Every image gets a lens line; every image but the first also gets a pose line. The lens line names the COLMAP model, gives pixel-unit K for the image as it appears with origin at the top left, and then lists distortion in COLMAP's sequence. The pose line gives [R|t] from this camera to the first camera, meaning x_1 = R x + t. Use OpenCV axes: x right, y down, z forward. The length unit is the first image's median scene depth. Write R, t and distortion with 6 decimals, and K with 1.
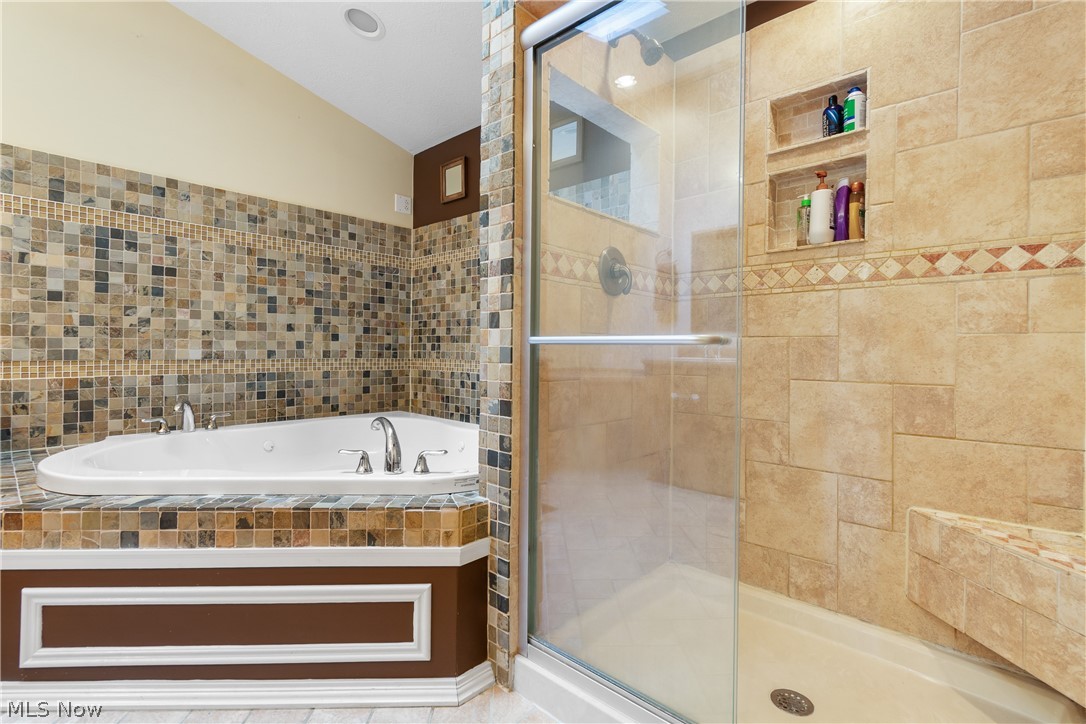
lens RADIAL K [[490.1, 0, 553.0], [0, 490.1, 361.9], [0, 0, 1]] dist [0.003198, 0.000105]
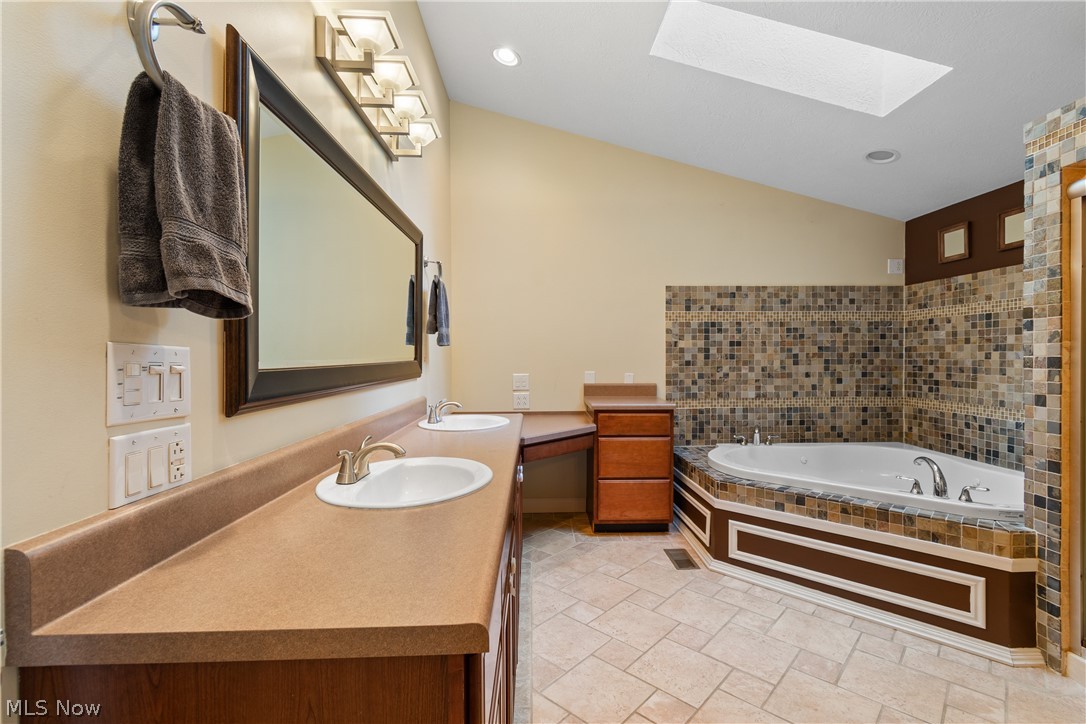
lens RADIAL K [[490.1, 0, 553.0], [0, 490.1, 361.9], [0, 0, 1]] dist [0.003198, 0.000105]
pose [[0.702245, -0.006166, -0.711909, -0.061714], [0.001021, 0.999970, -0.007654, -0.115954], [0.711935, 0.004648, 0.702230, -0.588465]]
